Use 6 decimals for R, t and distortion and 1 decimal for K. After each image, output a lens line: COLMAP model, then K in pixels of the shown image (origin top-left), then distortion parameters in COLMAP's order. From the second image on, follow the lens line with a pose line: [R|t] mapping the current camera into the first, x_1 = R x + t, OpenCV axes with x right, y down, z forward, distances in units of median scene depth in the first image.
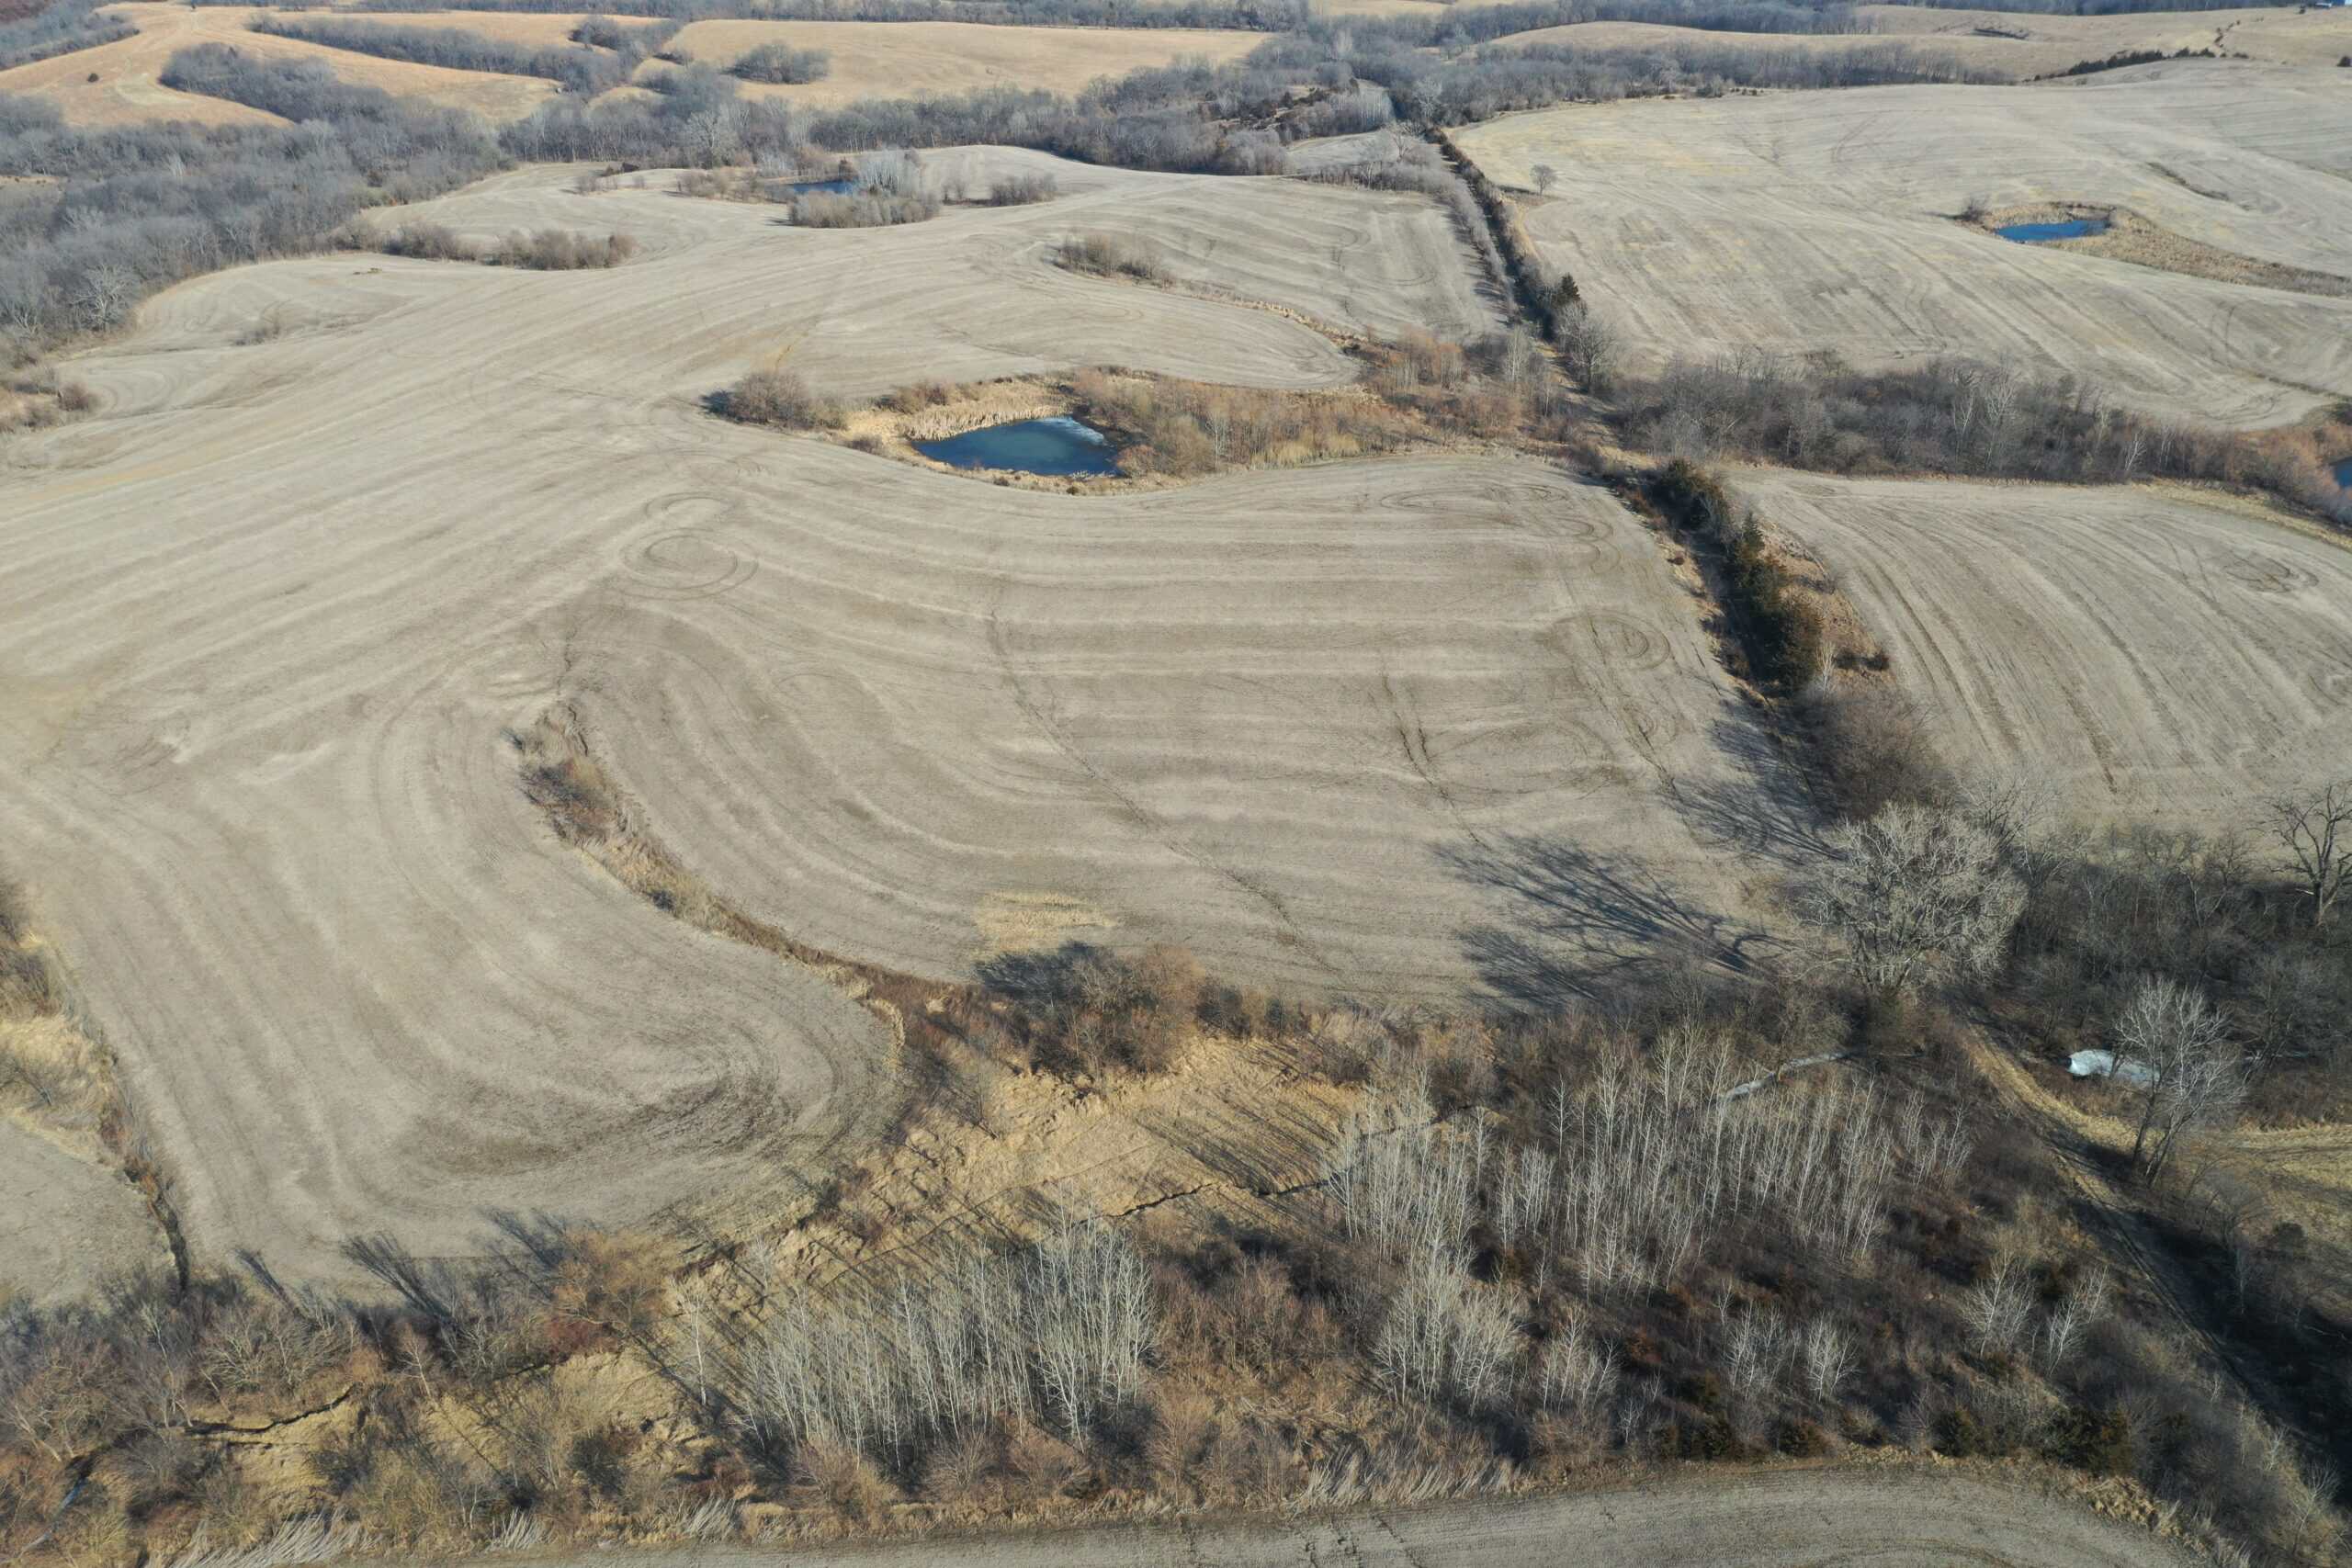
lens RADIAL K [[1868.8, 0, 1159.2], [0, 1868.8, 774.0], [0, 0, 1]] dist [-0.006984, -0.002120]
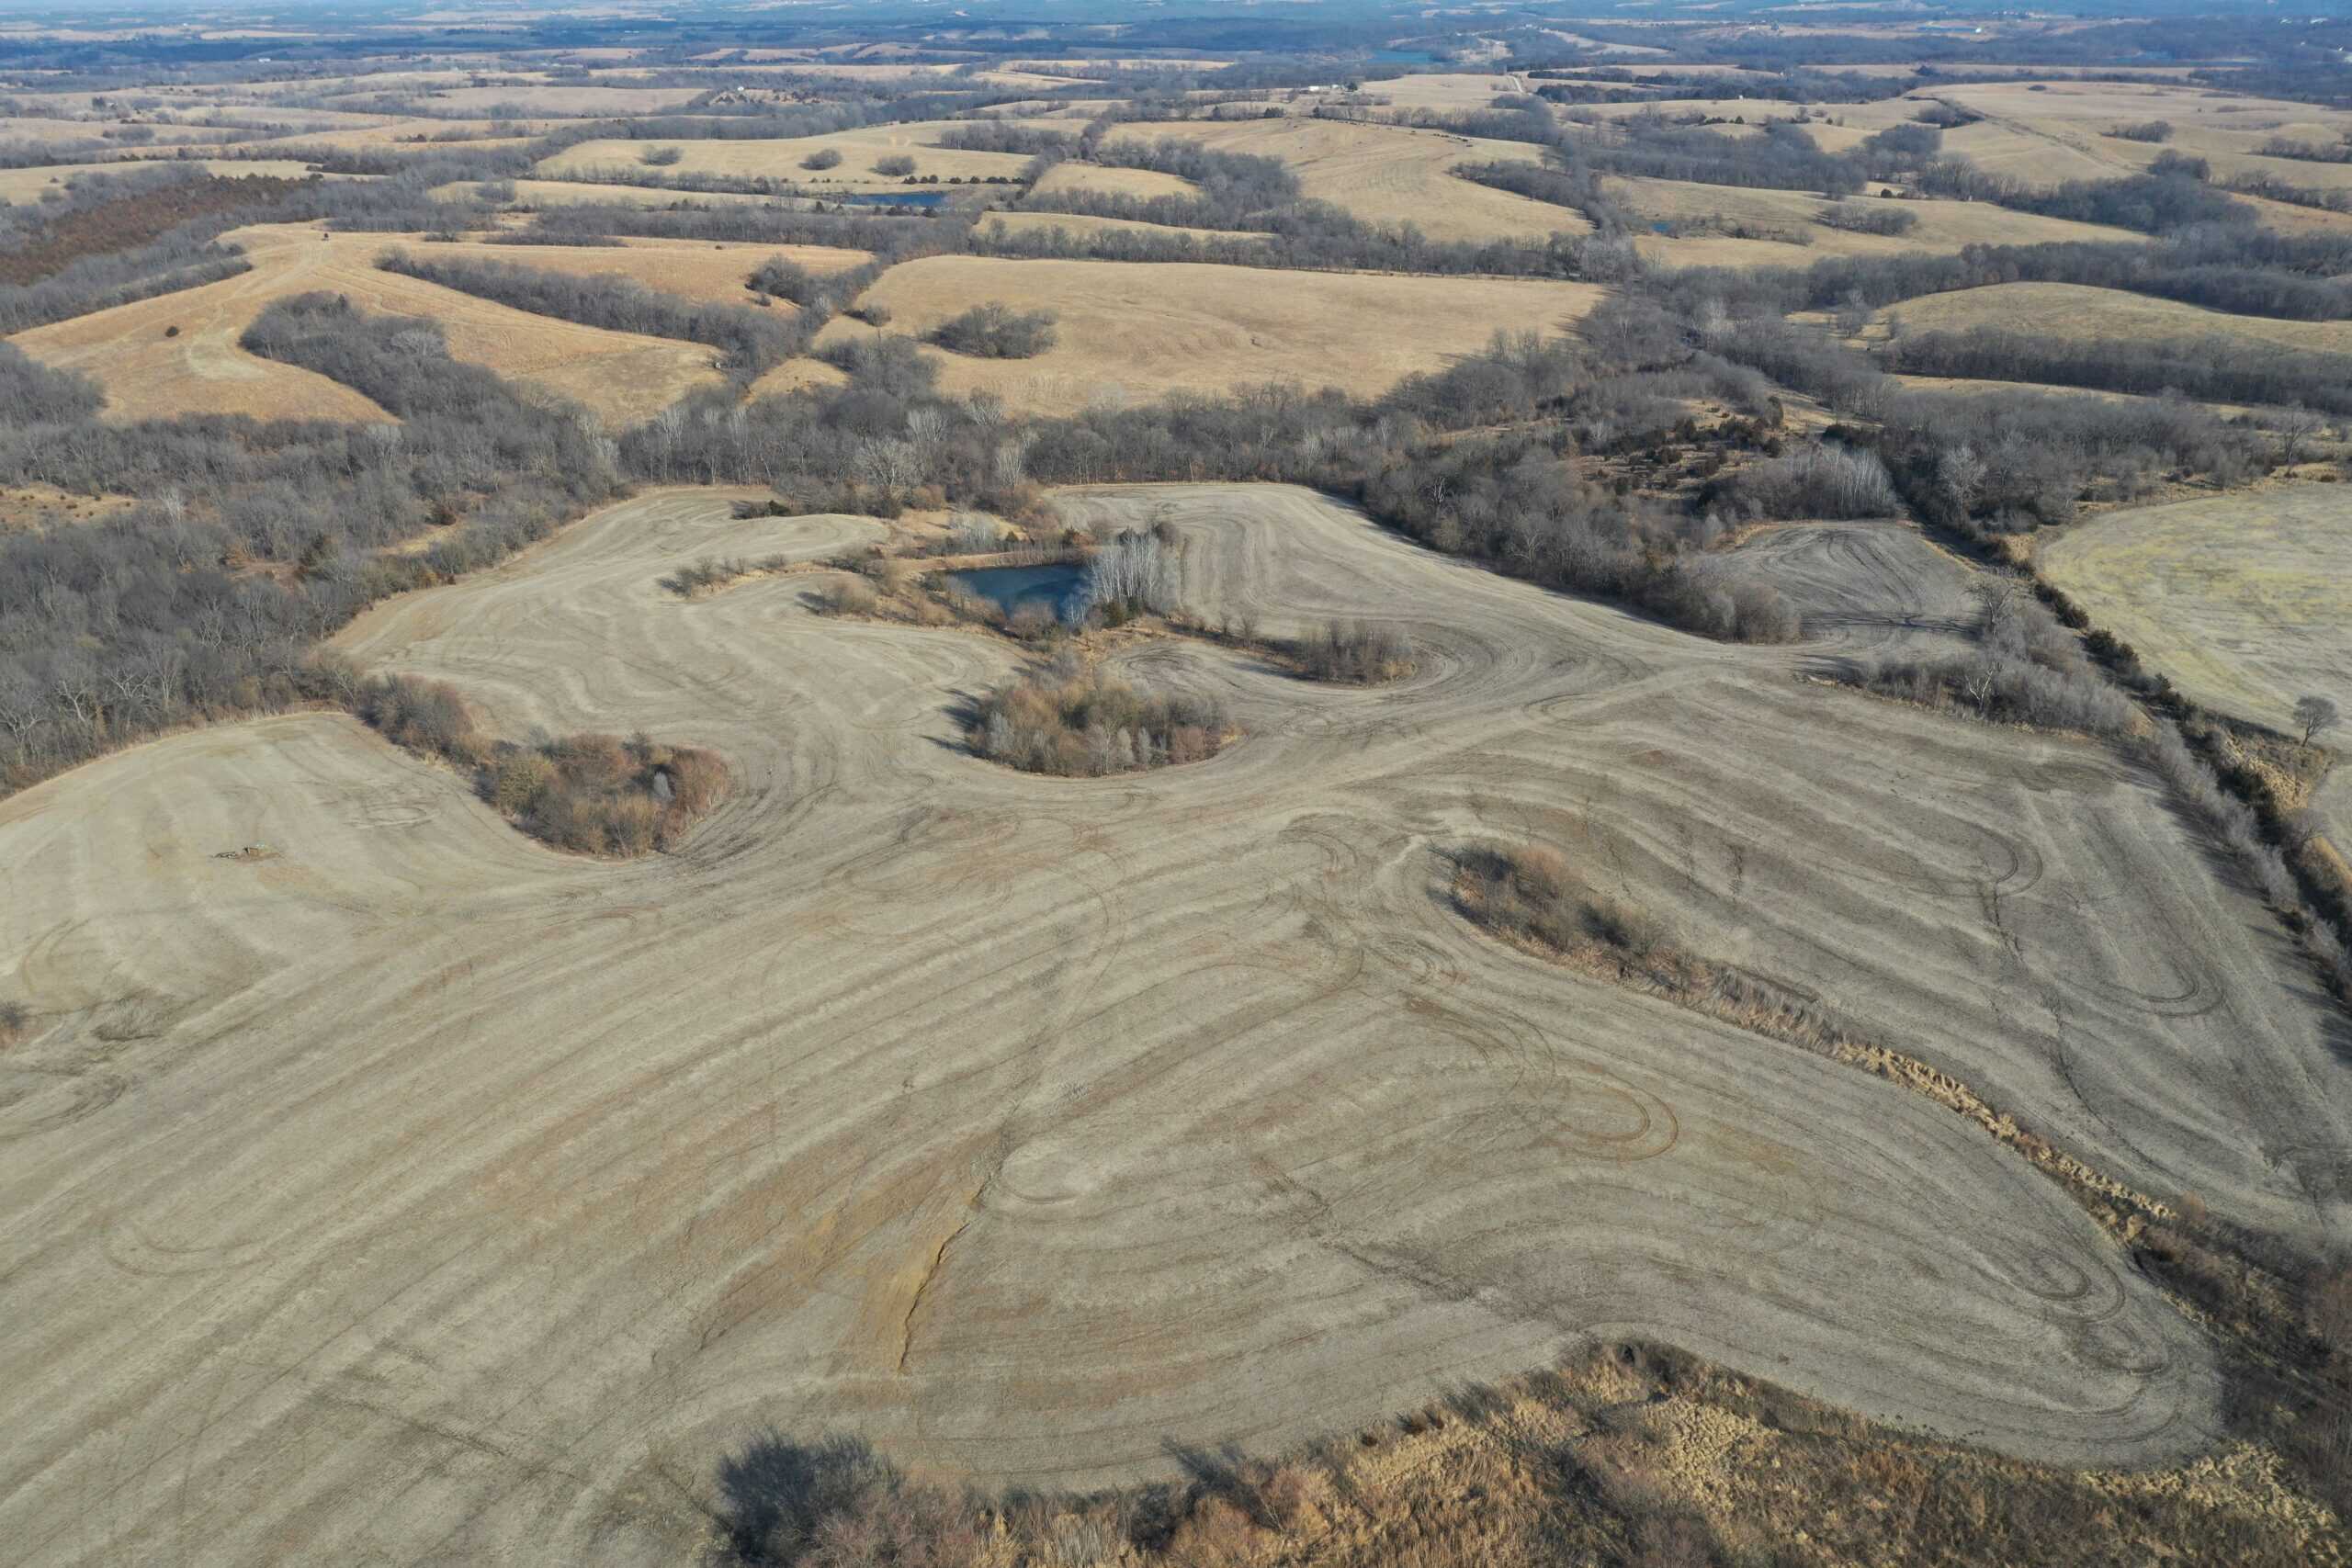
lens RADIAL K [[1868.8, 0, 1167.7], [0, 1868.8, 768.1], [0, 0, 1]] dist [-0.006984, -0.002120]
pose [[0.994284, 0.044264, -0.097156, -0.100271], [-0.052158, 0.995407, -0.080273, -0.303423], [0.093157, 0.084882, 0.992027, 0.523479]]
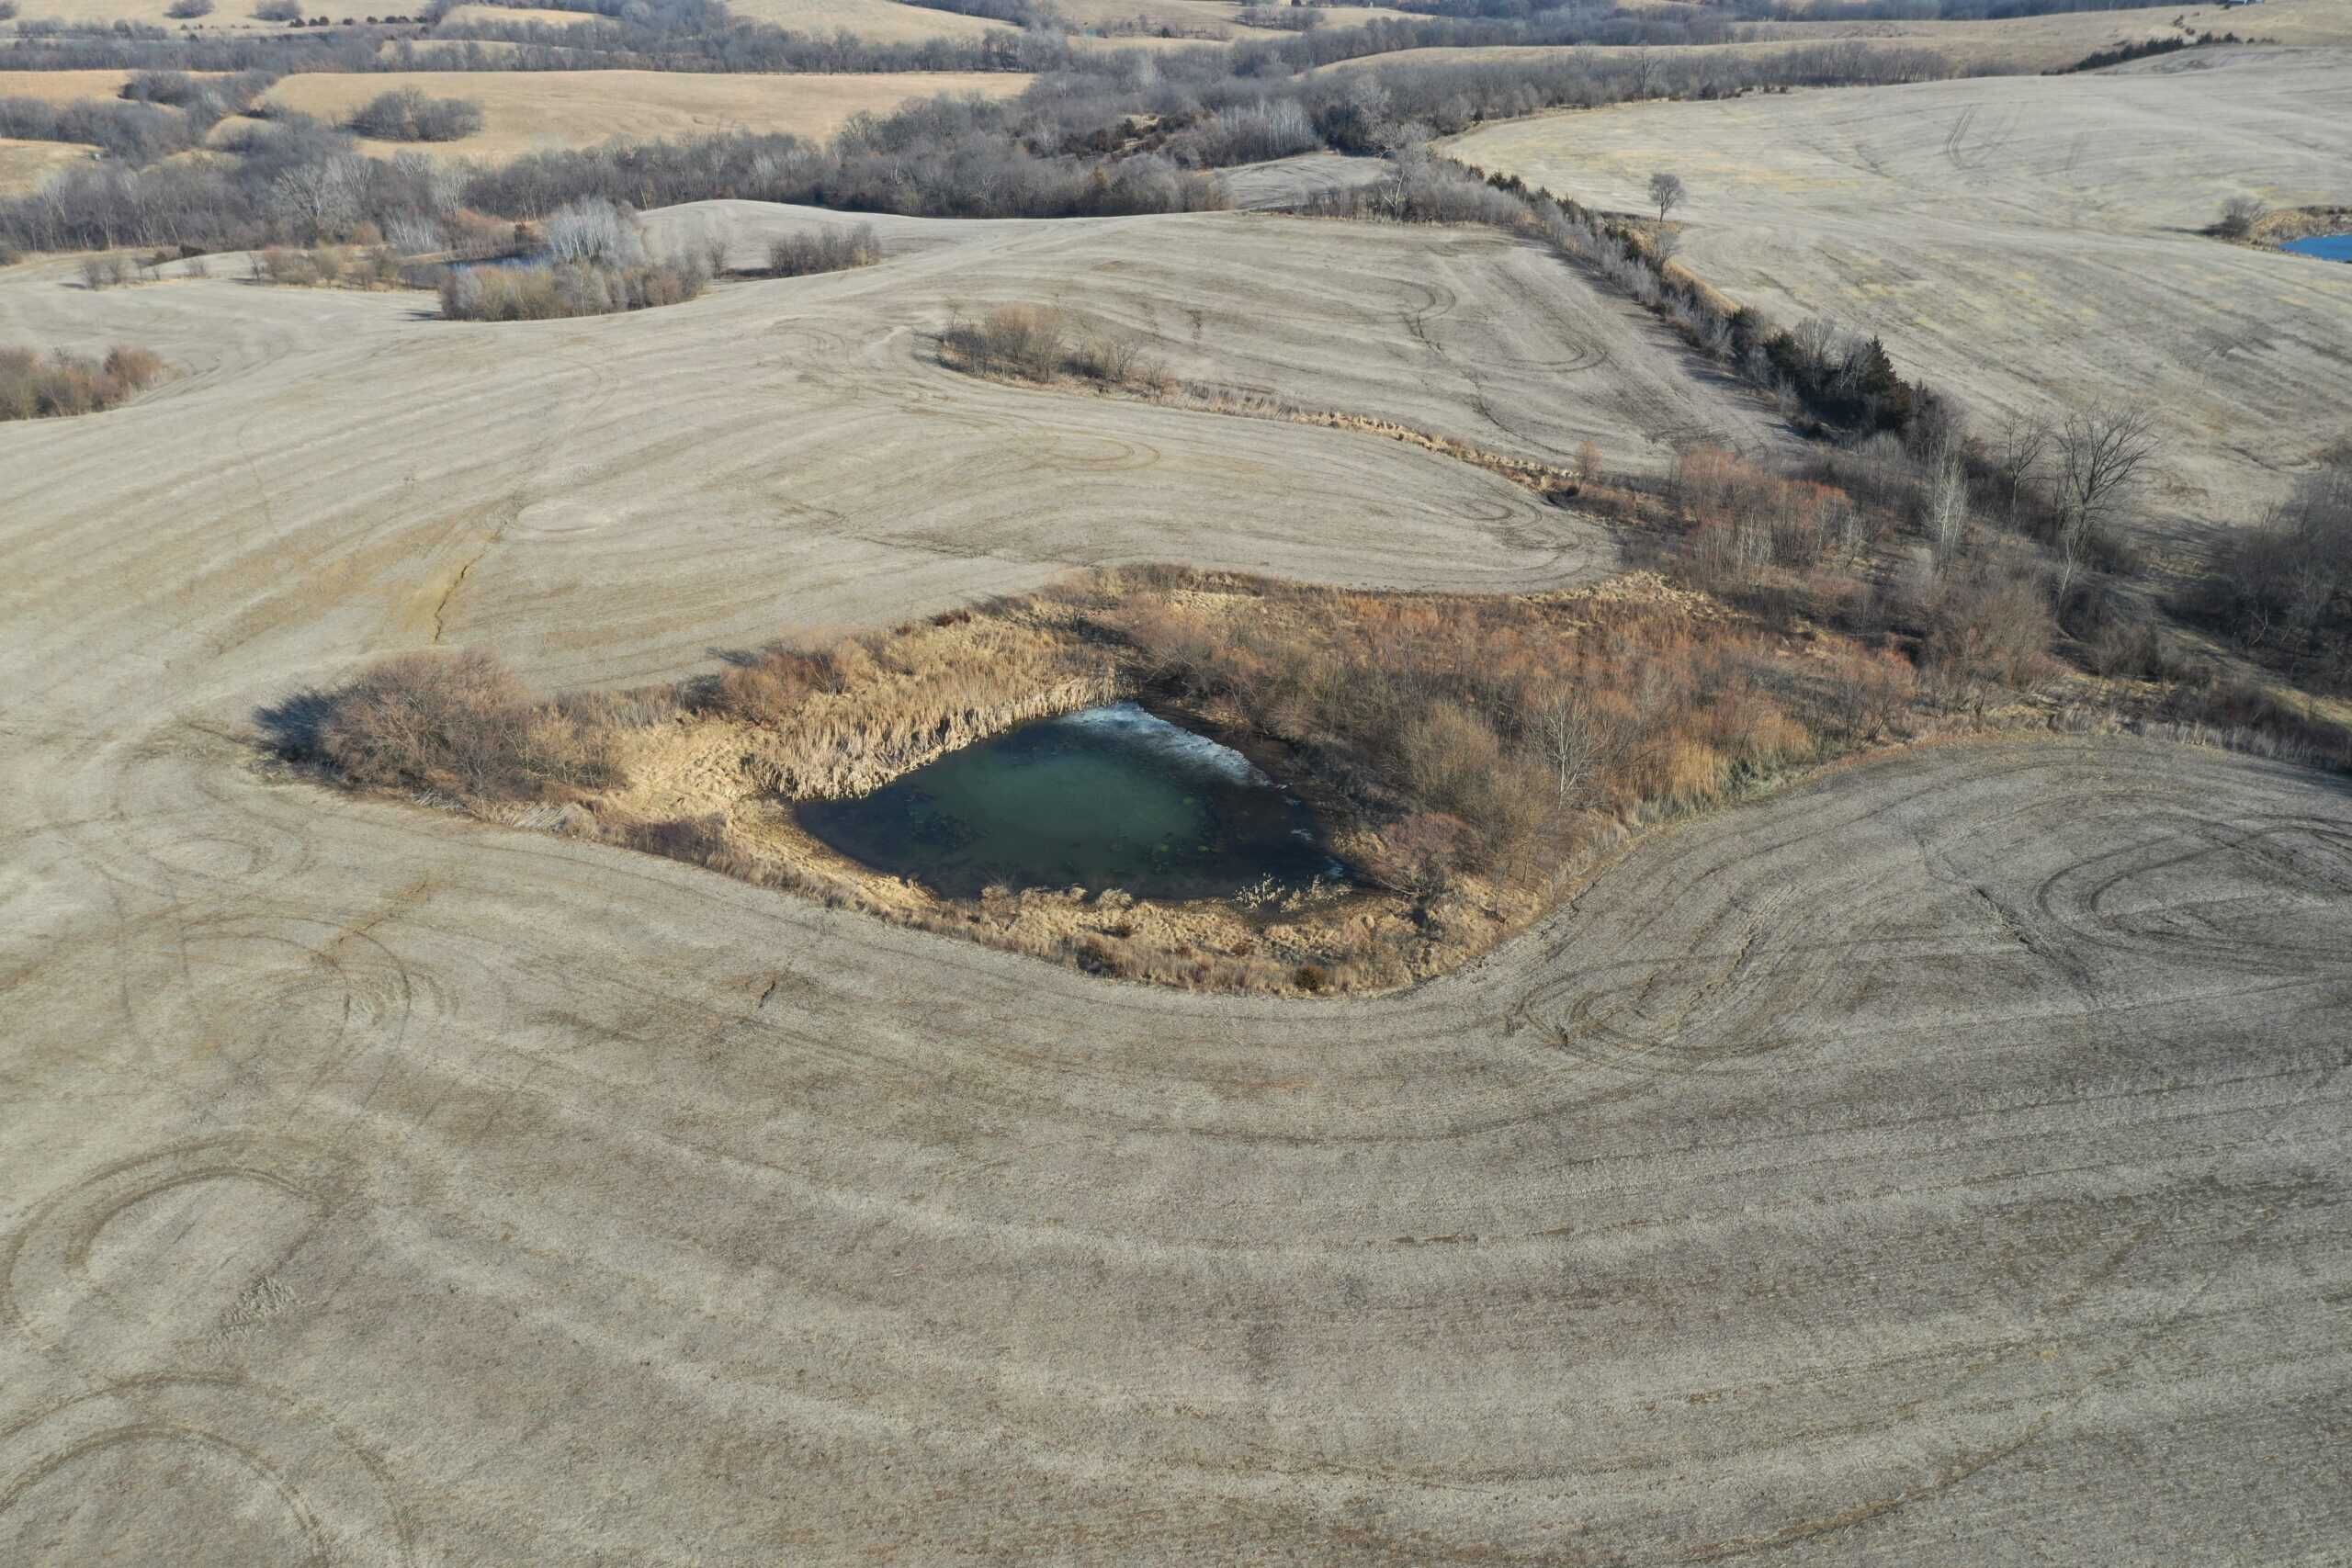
lens RADIAL K [[1868.8, 0, 1168.2], [0, 1868.8, 785.0], [0, 0, 1]] dist [-0.006984, -0.002120]
pose [[0.984170, -0.083639, 0.156246, -0.099964], [0.089296, 0.995567, -0.029529, -0.142149], [-0.153084, 0.043013, 0.987277, 0.503571]]
